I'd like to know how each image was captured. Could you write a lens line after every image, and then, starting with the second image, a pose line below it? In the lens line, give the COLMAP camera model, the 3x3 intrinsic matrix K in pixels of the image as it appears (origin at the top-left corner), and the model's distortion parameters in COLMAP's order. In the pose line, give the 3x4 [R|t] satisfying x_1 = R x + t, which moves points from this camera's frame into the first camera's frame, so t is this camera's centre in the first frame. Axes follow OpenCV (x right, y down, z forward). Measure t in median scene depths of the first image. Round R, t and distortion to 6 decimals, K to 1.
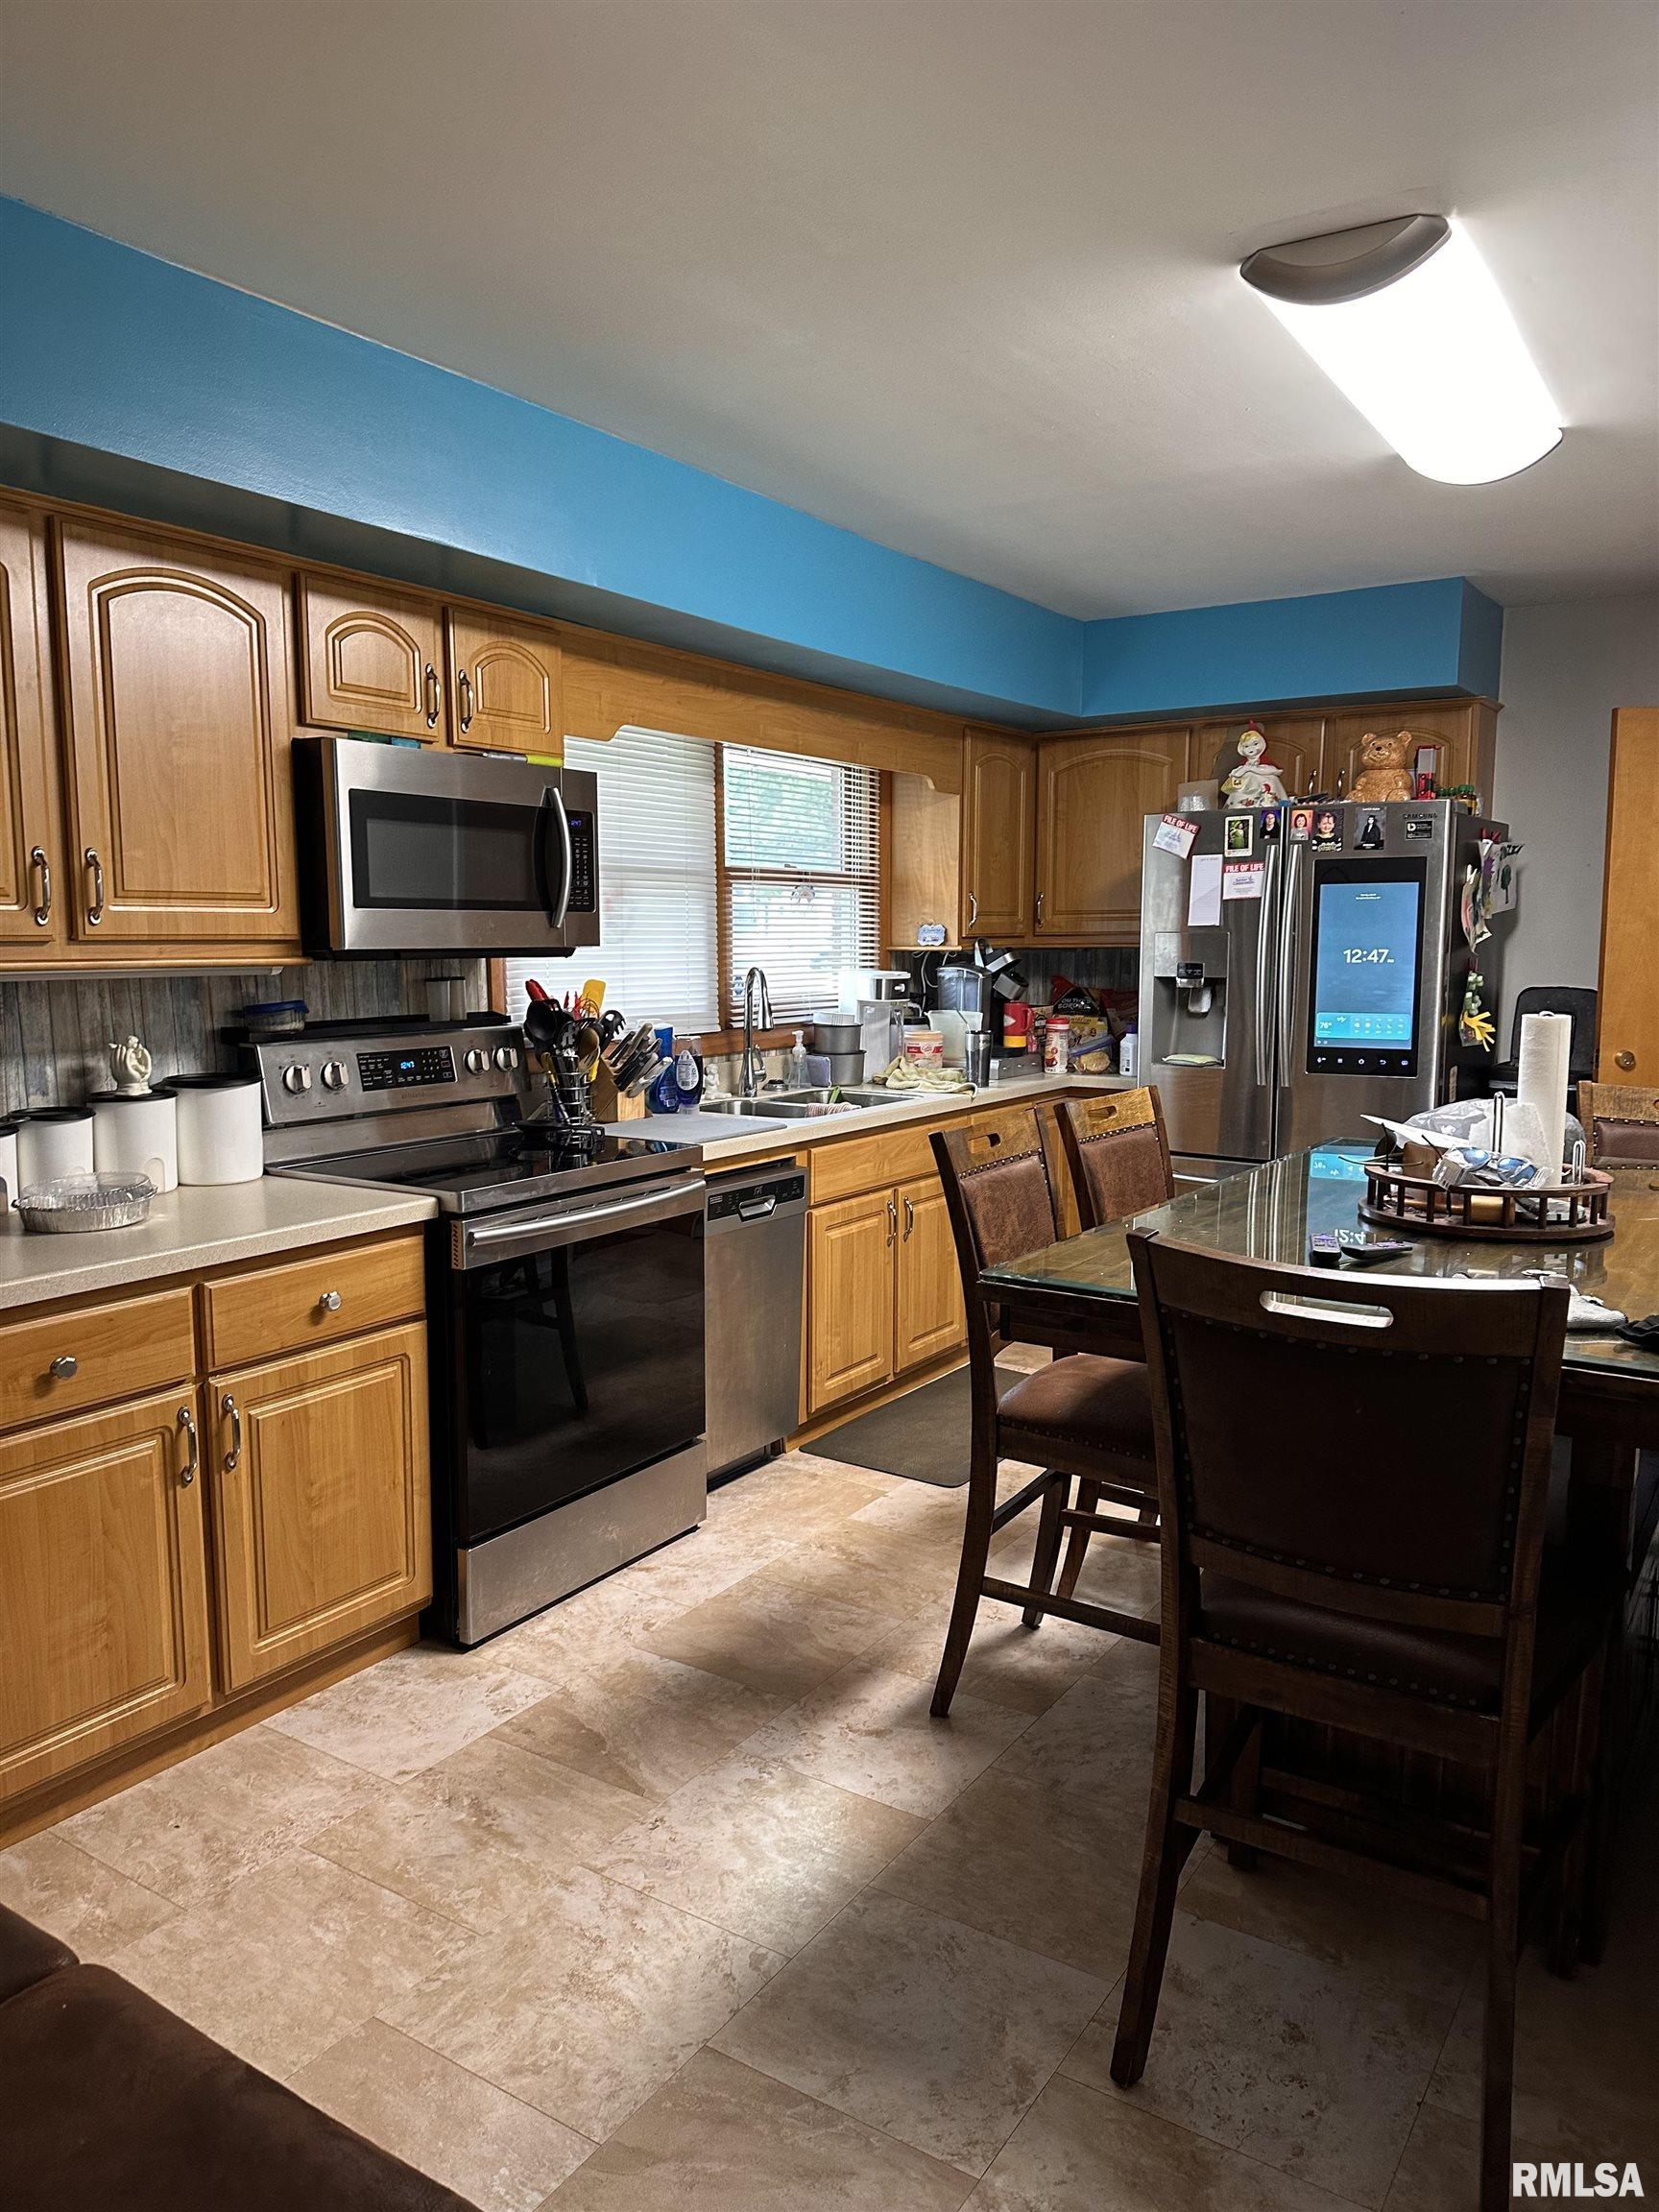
lens RADIAL K [[1540.7, 0, 829.5], [0, 1540.7, 1106.0], [0, 0, 1]] dist [-0.001078, -0.081681]
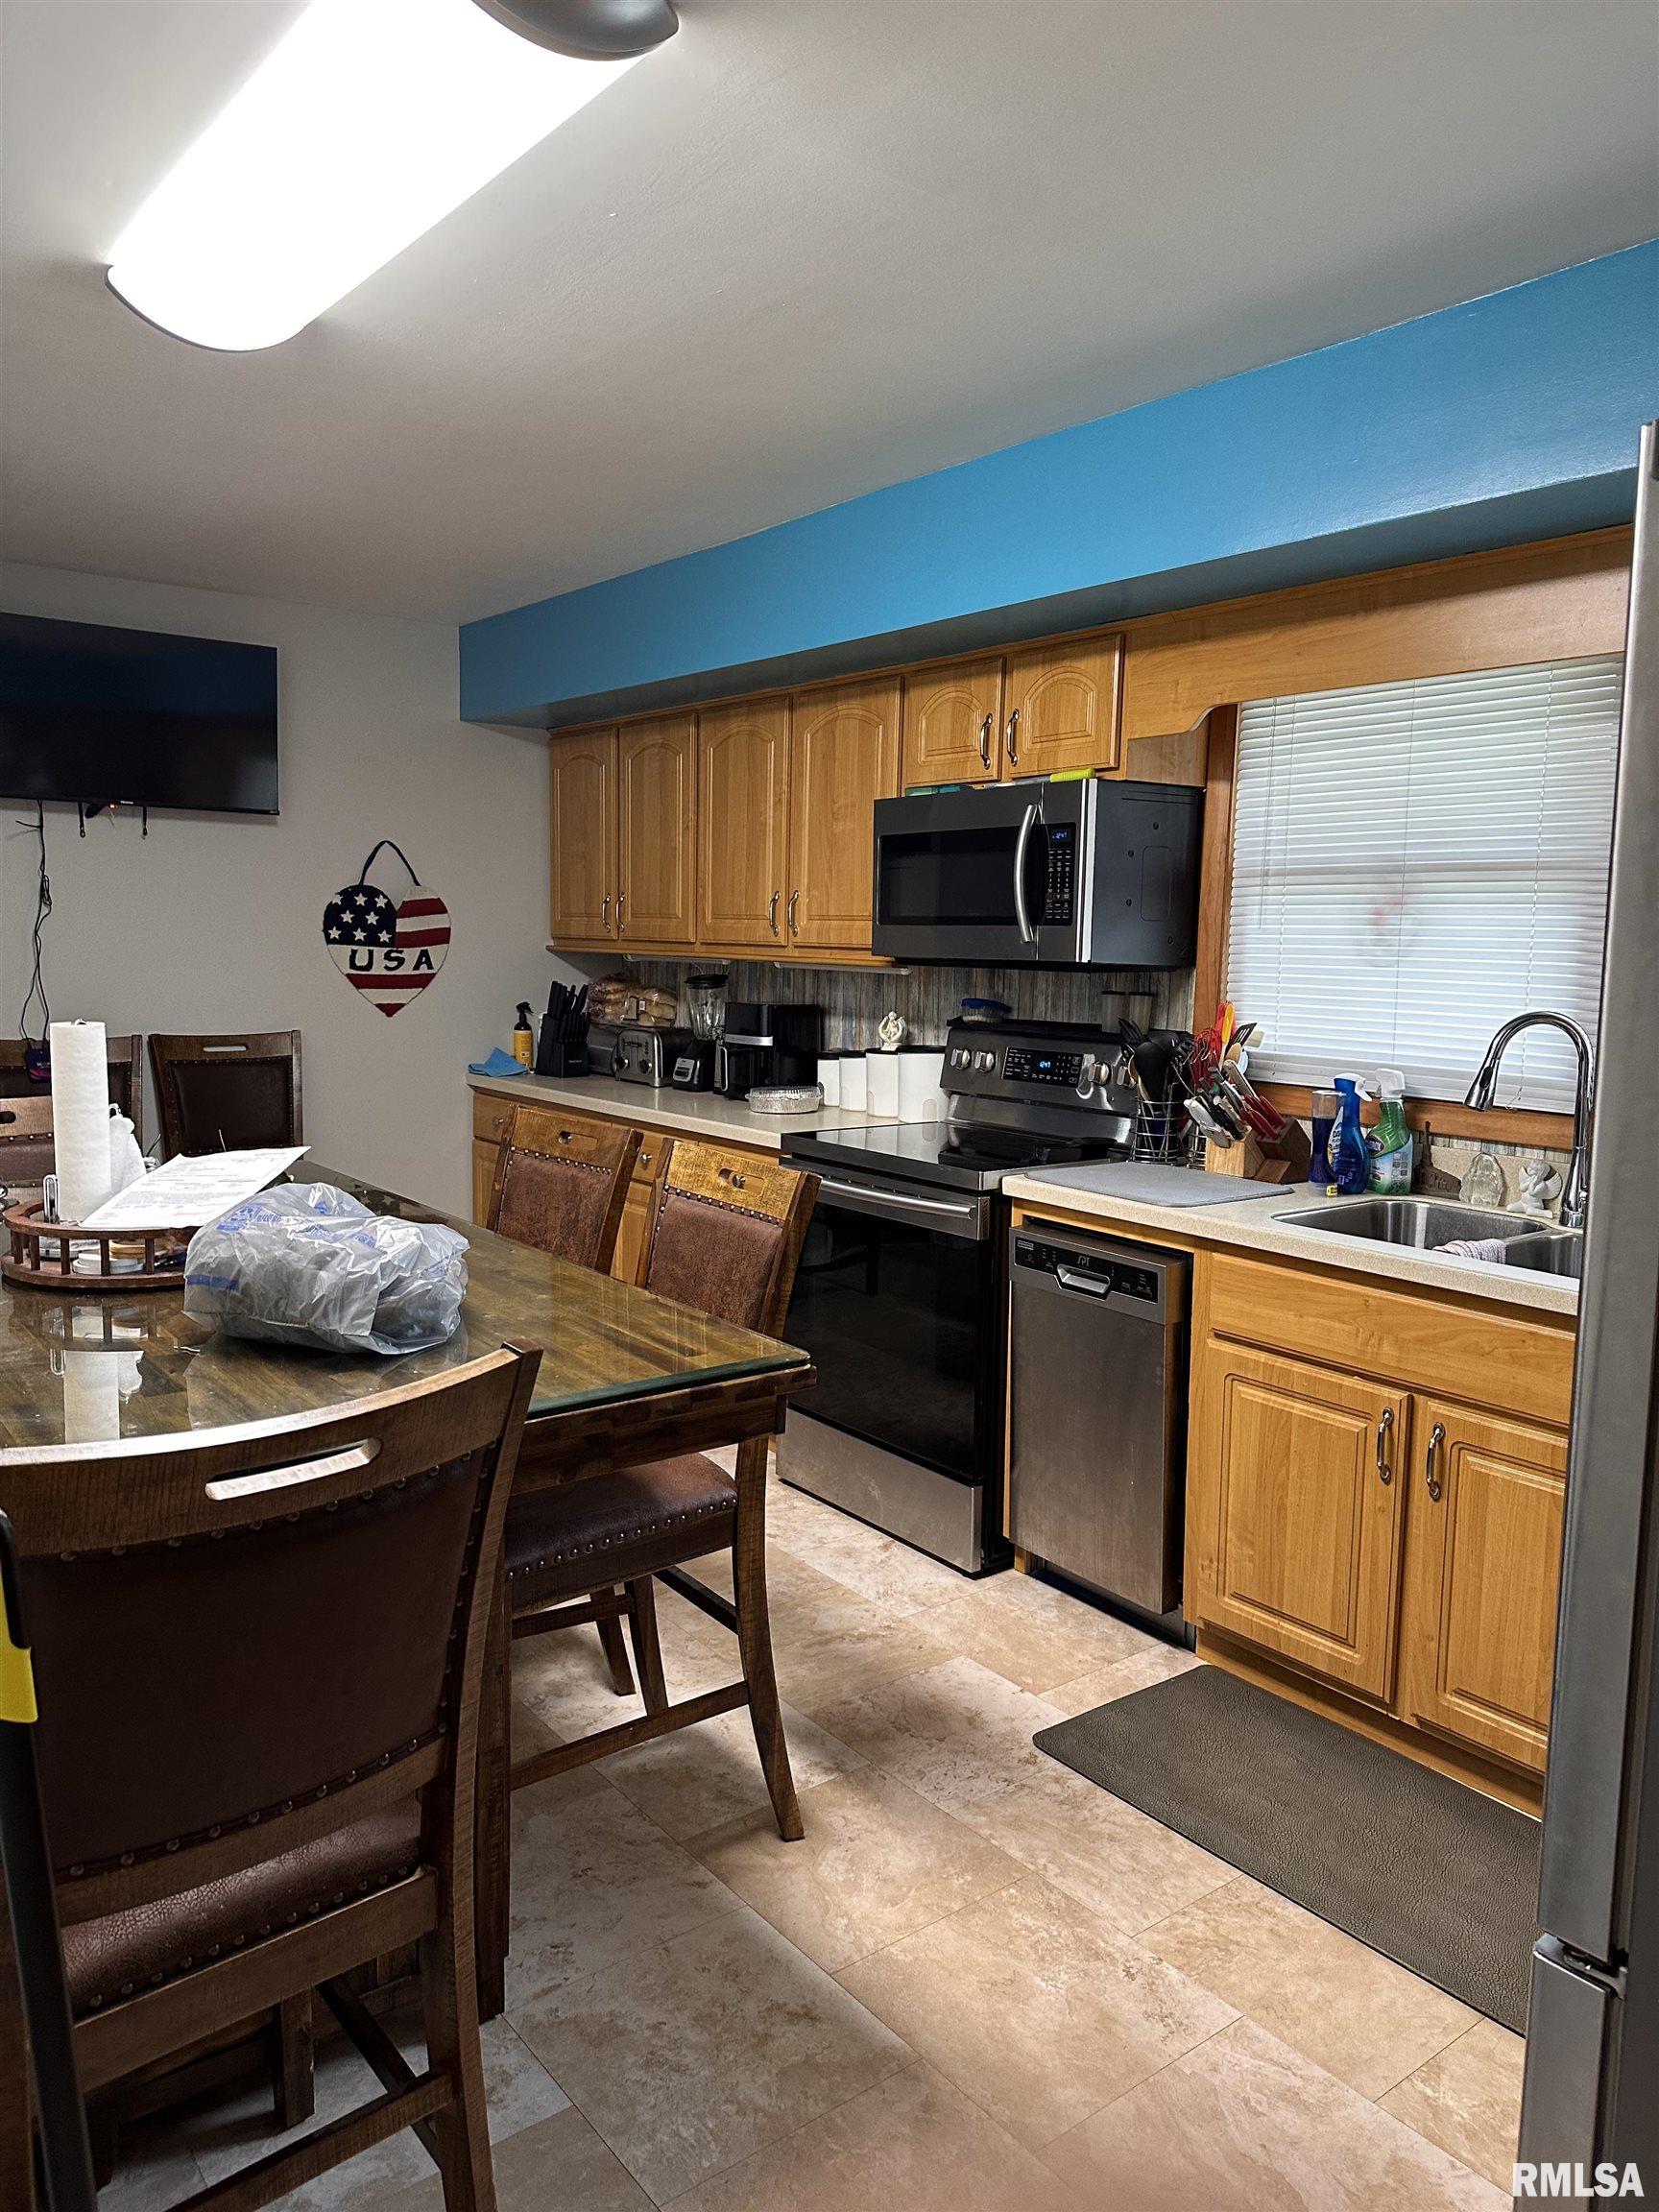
lens RADIAL K [[1506.2, 0, 829.5], [0, 1506.2, 1106.0], [0, 0, 1]] dist [0.003075, 0.000091]
pose [[-0.346381, 0.093326, -0.933440, 0.756850], [-0.128816, 0.980881, 0.145870, -0.128264], [0.929208, 0.170768, -0.327737, 1.142252]]
